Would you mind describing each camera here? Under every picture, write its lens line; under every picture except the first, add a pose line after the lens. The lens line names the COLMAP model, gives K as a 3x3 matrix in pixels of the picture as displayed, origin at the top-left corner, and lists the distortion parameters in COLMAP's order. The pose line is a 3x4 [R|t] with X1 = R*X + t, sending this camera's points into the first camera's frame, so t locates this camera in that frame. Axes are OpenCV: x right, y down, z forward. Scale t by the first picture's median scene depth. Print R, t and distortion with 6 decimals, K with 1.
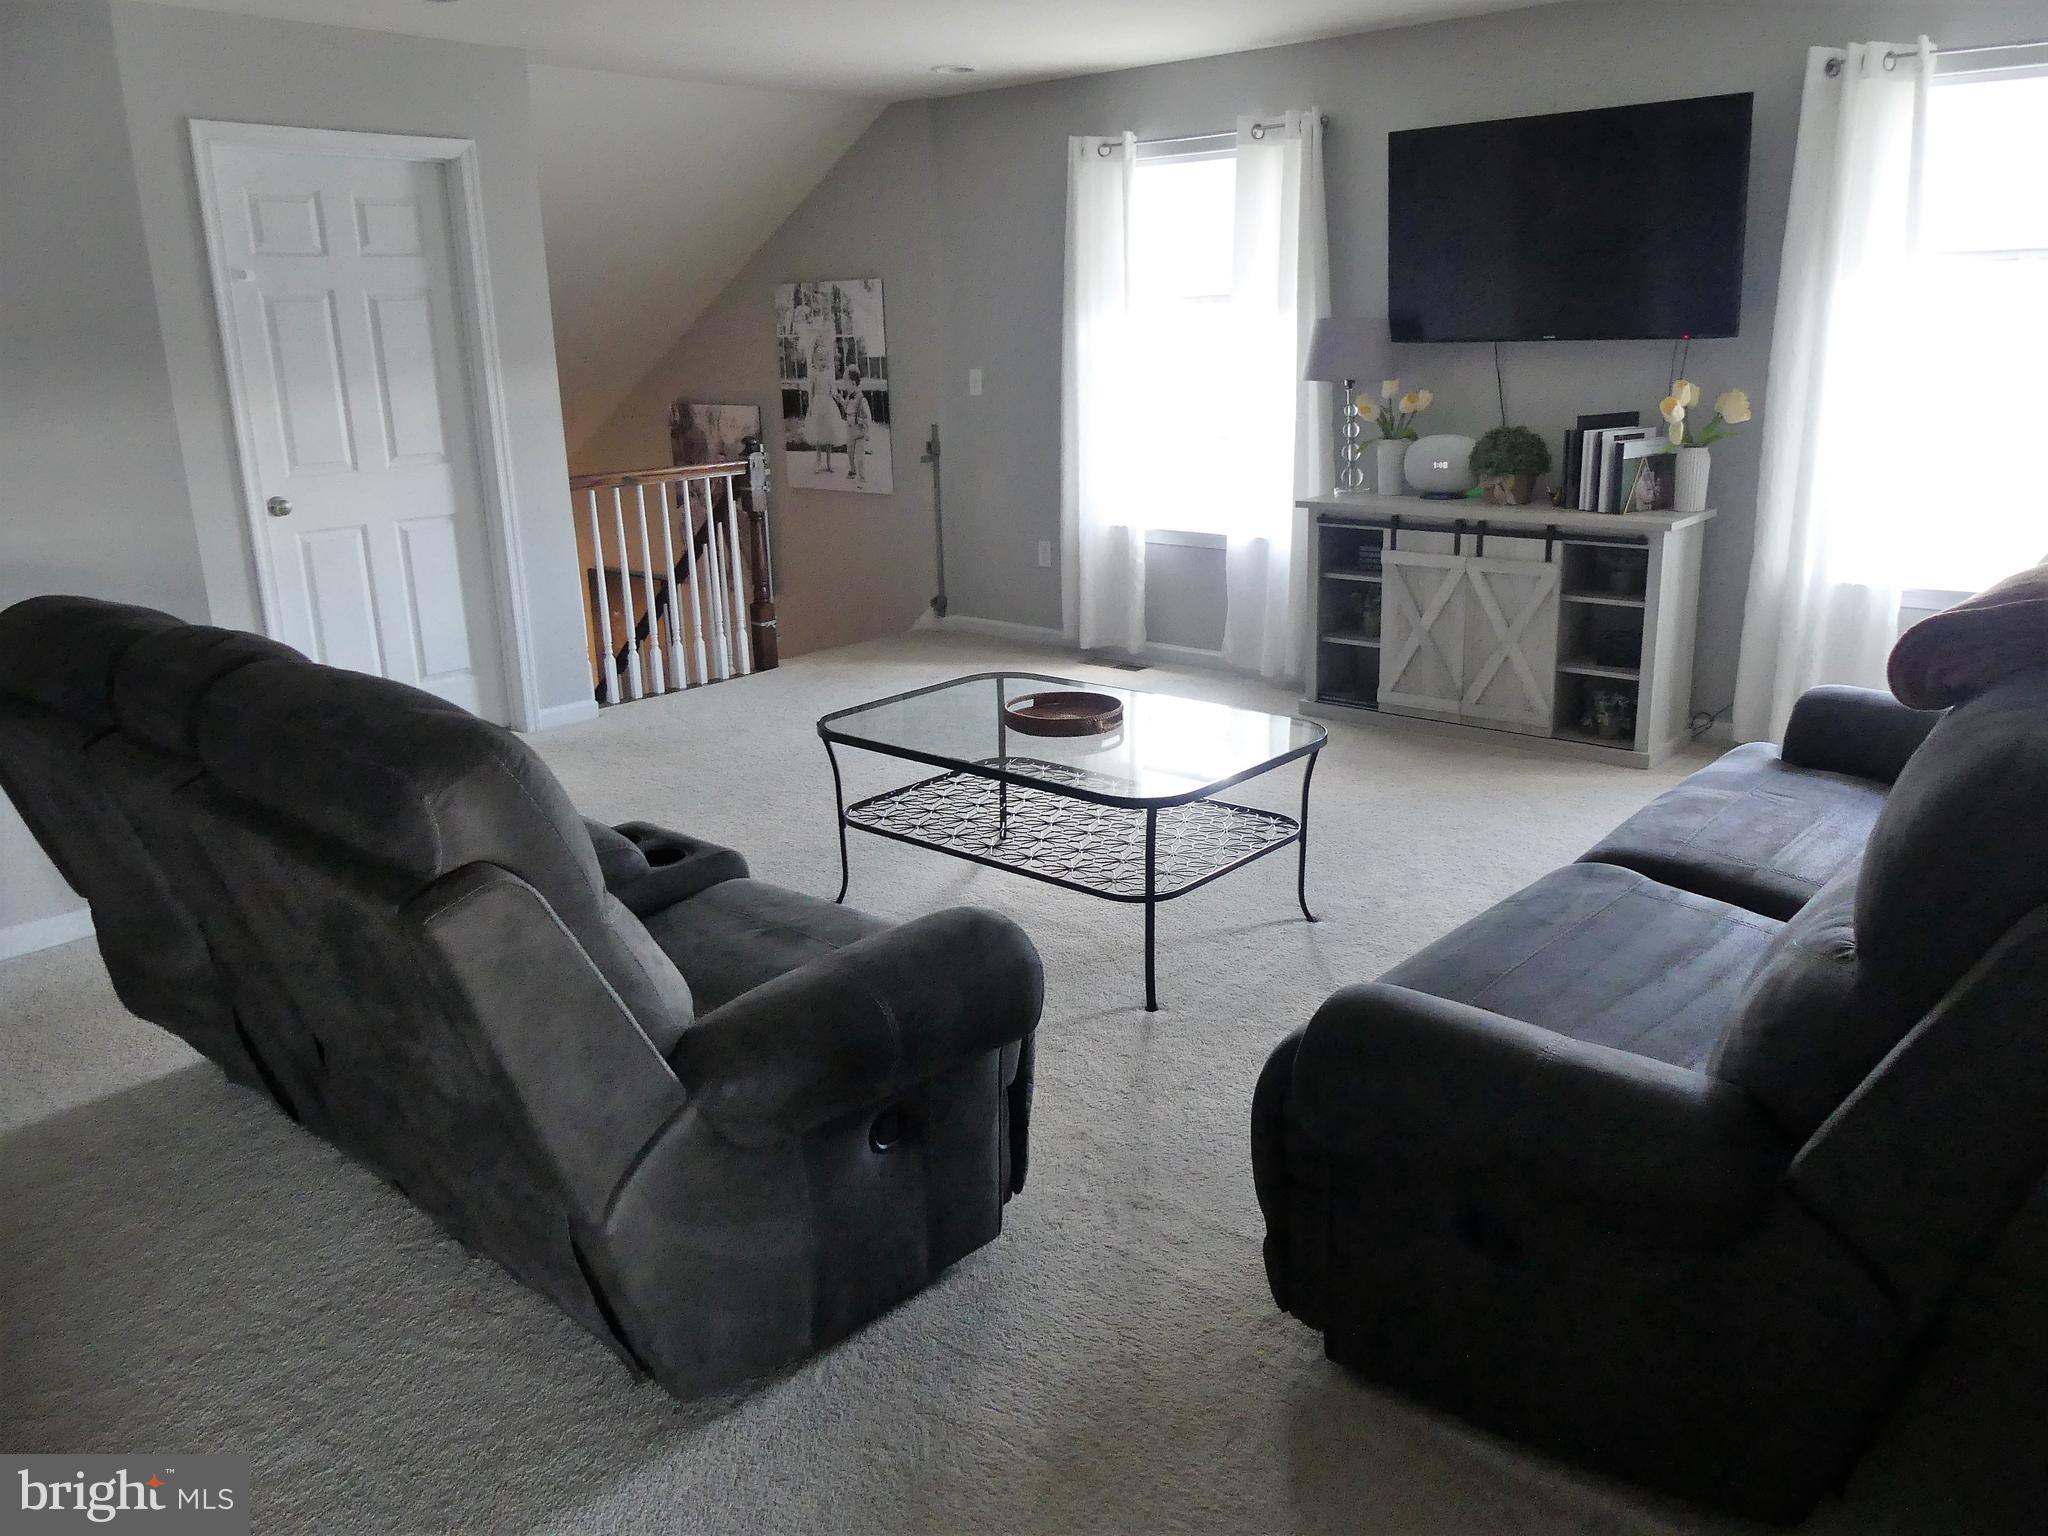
lens RADIAL K [[1583.6, 0, 1024.5], [0, 1583.6, 770.4], [0, 0, 1]] dist [-0.015303, -0.003437]
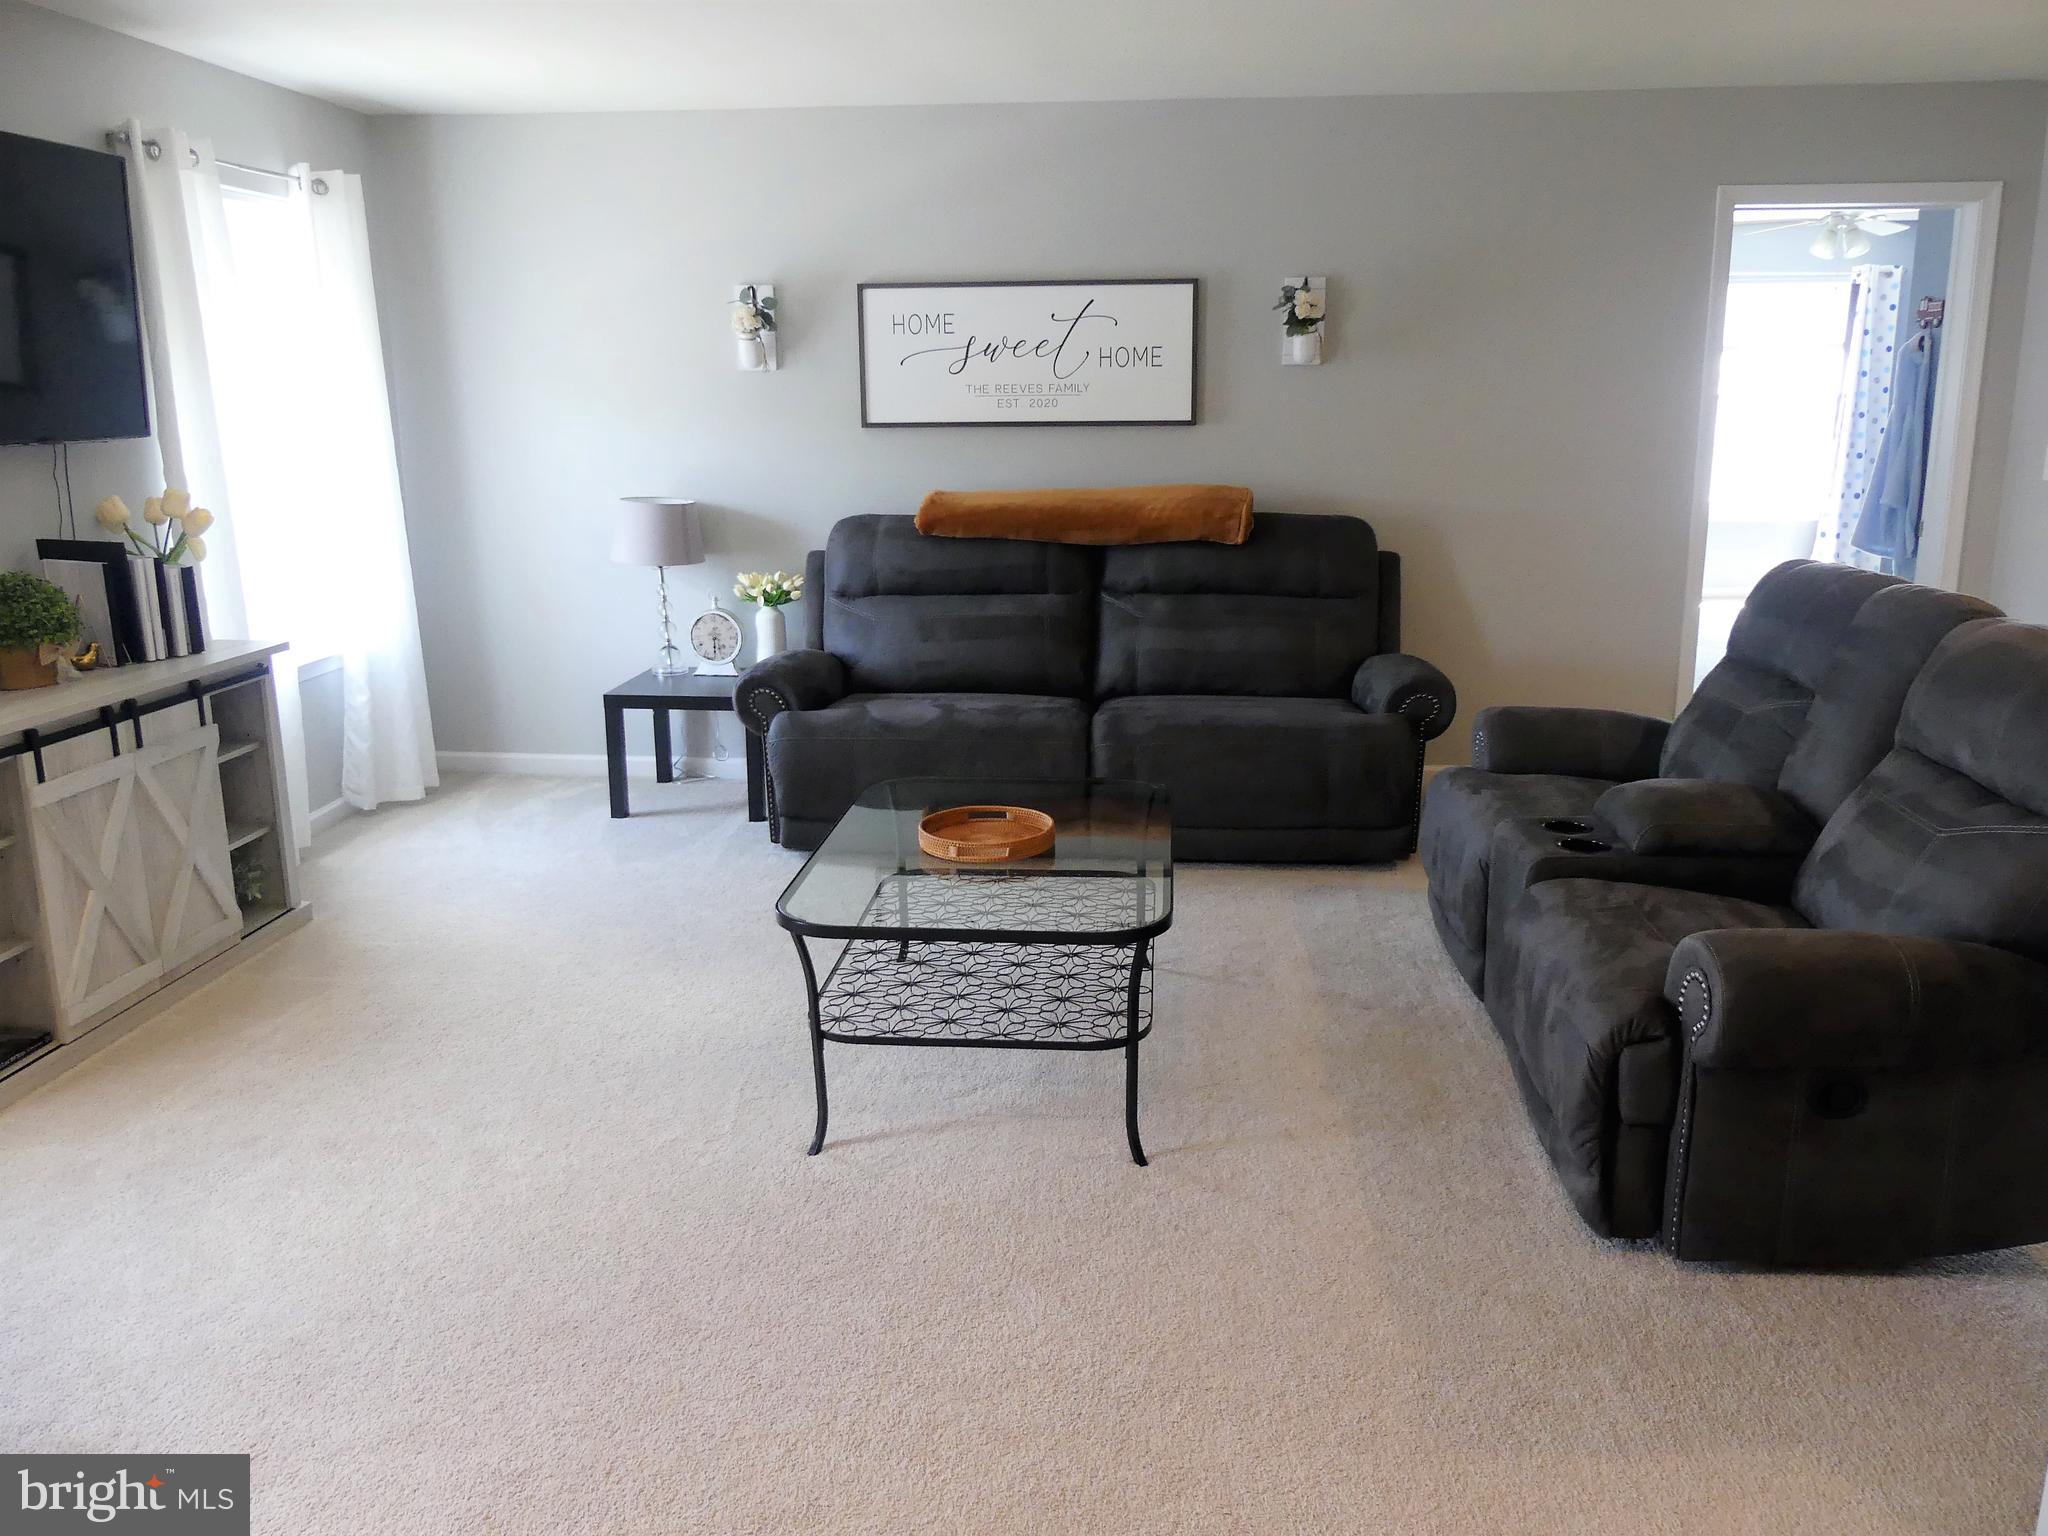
lens RADIAL K [[1583.6, 0, 1031.5], [0, 1583.6, 757.7], [0, 0, 1]] dist [-0.015303, -0.003437]
pose [[-0.587565, -0.151829, 0.794805, -0.497352], [0.246974, 0.901720, 0.354830, -0.280699], [-0.770565, 0.404782, -0.492322, 1.038844]]
